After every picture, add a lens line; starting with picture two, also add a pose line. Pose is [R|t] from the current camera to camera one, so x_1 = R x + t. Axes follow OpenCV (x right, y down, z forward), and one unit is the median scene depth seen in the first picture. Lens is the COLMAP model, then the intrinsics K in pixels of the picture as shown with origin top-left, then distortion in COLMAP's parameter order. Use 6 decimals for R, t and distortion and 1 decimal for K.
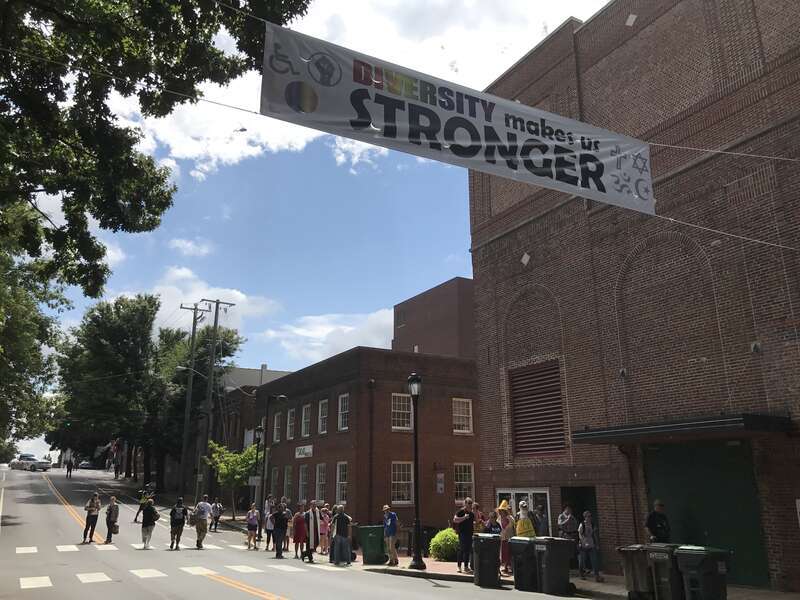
lens RADIAL K [[670.0, 0, 401.1], [0, 670.0, 296.3], [0, 0, 1]] dist [0.013310, -0.004060]
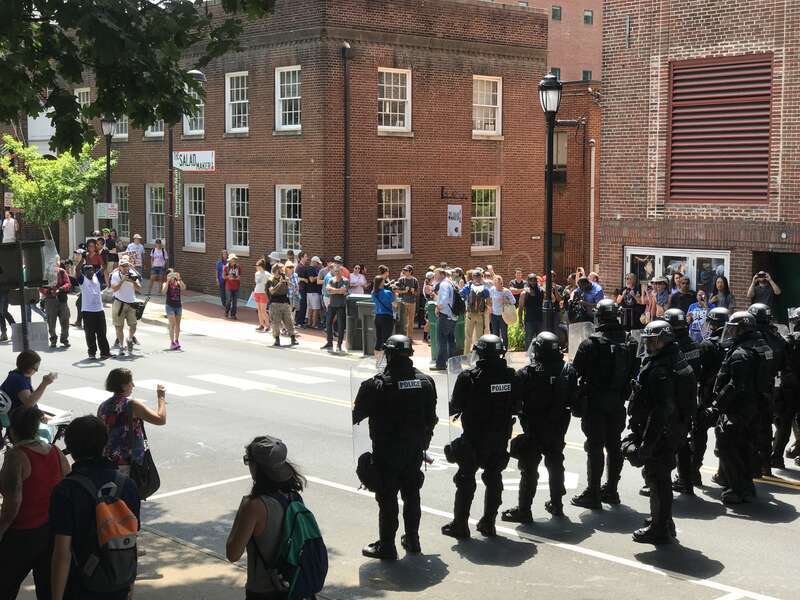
lens RADIAL K [[1302.8, 0, 398.8], [0, 1302.8, 301.4], [0, 0, 1]] dist [0.107841, 0.000000]
pose [[0.981818, -0.013799, 0.189323, -0.292975], [-0.055979, 0.931954, 0.358228, -0.094372], [-0.181383, -0.362313, 0.914237, -0.111339]]
